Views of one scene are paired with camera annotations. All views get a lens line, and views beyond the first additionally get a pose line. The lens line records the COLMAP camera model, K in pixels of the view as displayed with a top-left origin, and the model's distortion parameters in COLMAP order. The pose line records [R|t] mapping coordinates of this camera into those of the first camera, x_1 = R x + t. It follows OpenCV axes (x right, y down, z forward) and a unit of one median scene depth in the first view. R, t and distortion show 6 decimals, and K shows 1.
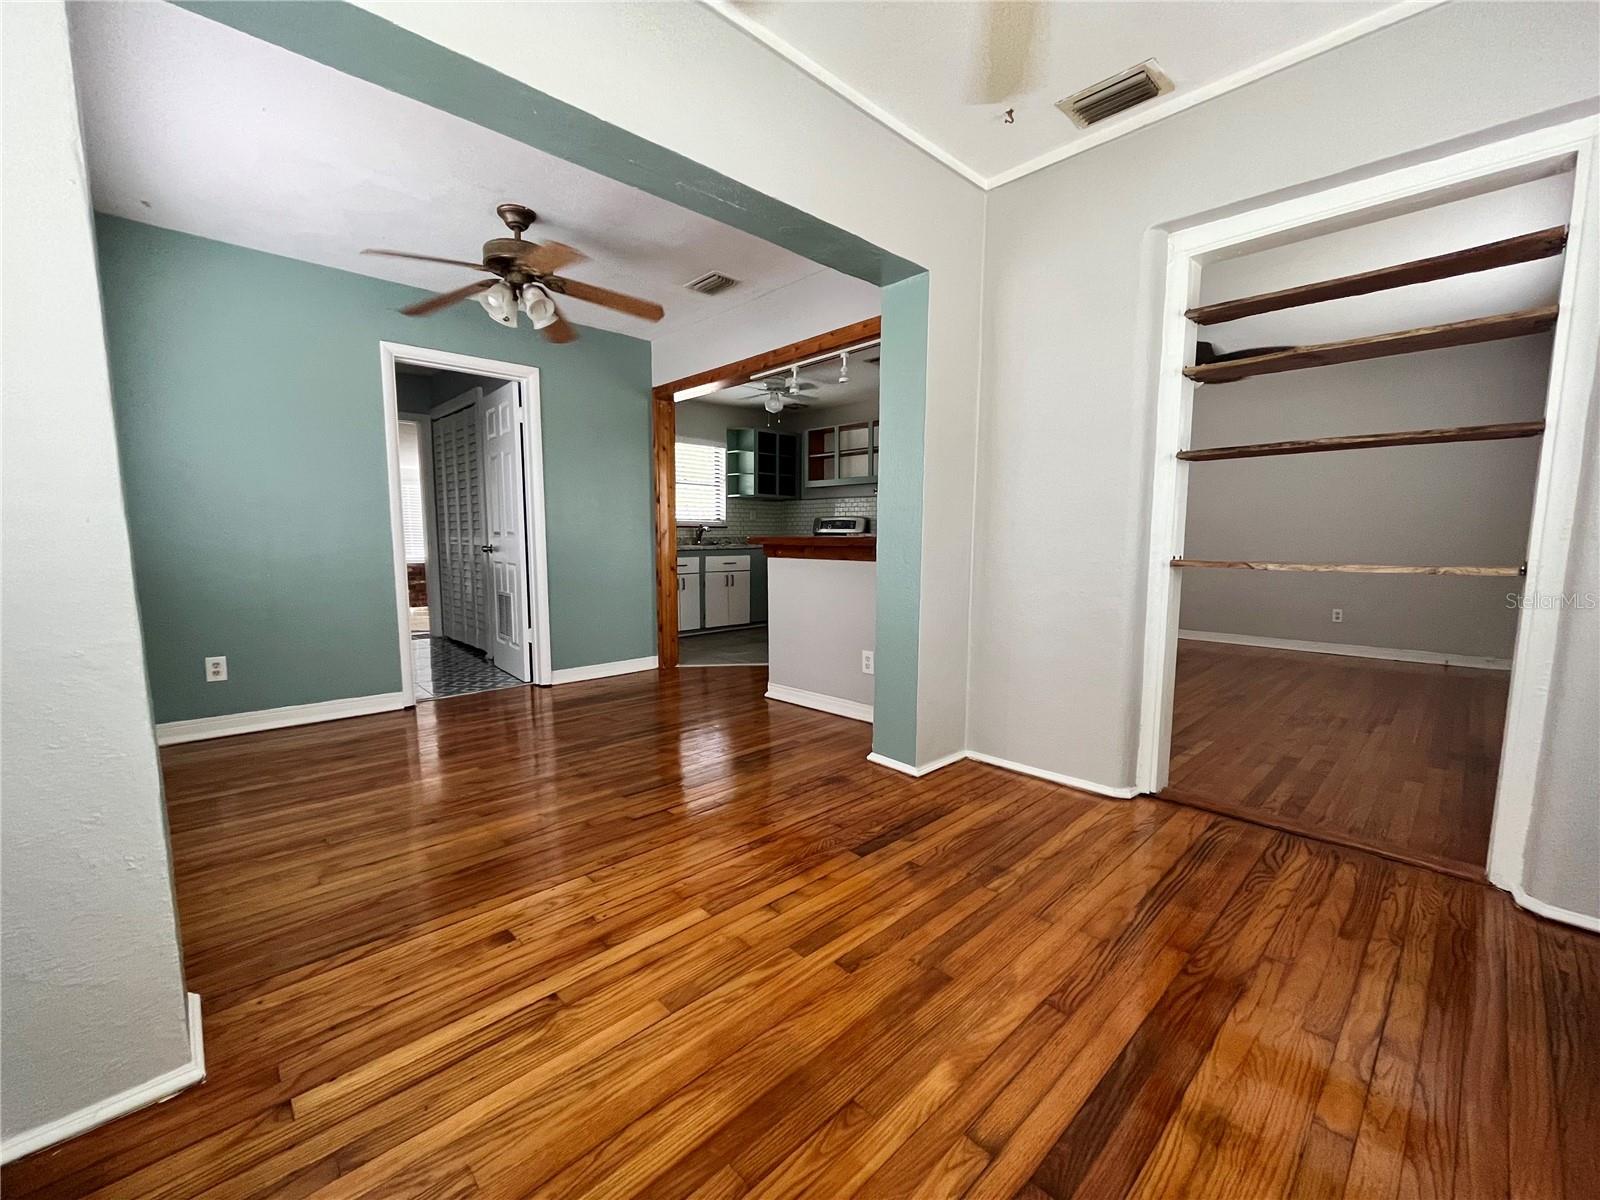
lens RADIAL K [[649.2, 0, 795.1], [0, 649.2, 607.4], [0, 0, 1]] dist [-0.002374, -0.000441]
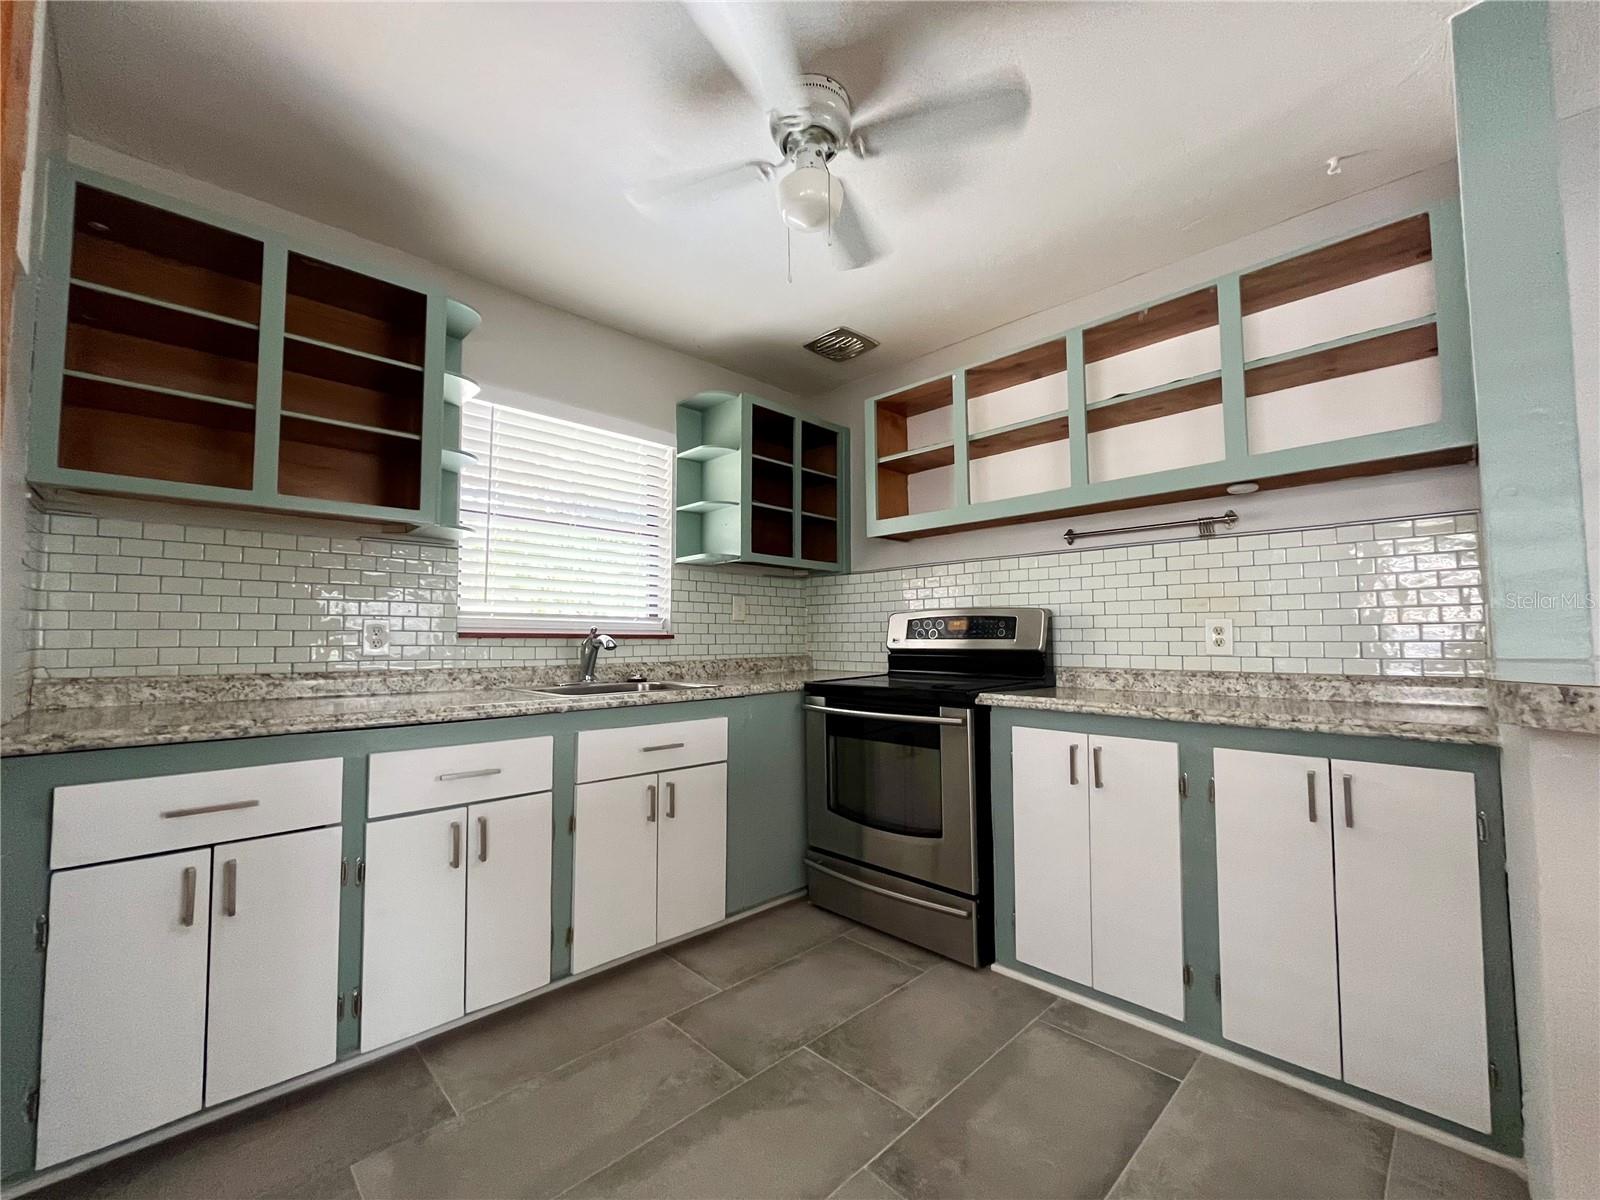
lens RADIAL K [[649.2, 0, 795.1], [0, 649.2, 607.4], [0, 0, 1]] dist [-0.002374, -0.000441]
pose [[0.999921, -0.006364, 0.010847, -0.065280], [0.008077, 0.986088, -0.166030, -0.142885], [-0.009639, 0.166104, 0.986061, 1.157895]]
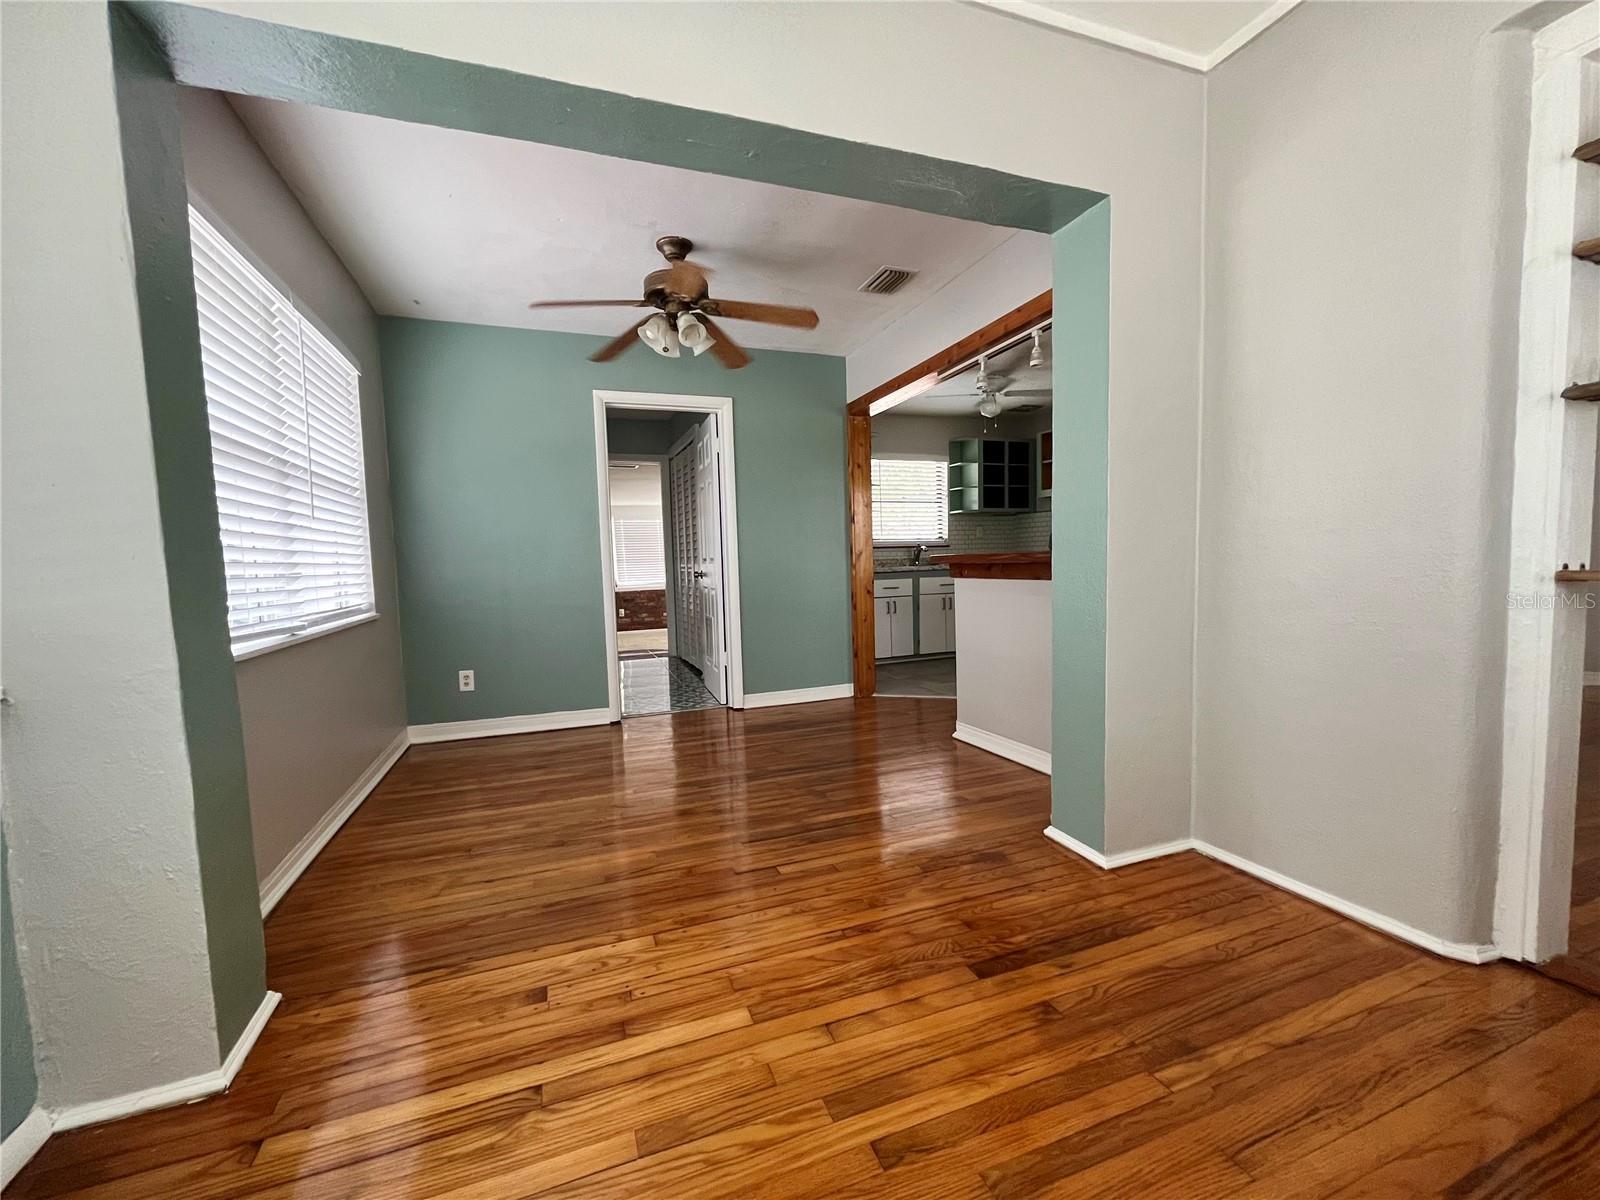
lens RADIAL K [[649.2, 0, 795.1], [0, 649.2, 607.4], [0, 0, 1]] dist [-0.002374, -0.000441]
pose [[0.920450, -0.001181, -0.390859, 0.105910], [-0.011828, 0.999453, -0.030875, -0.008123], [0.390681, 0.033042, 0.919933, 0.117043]]
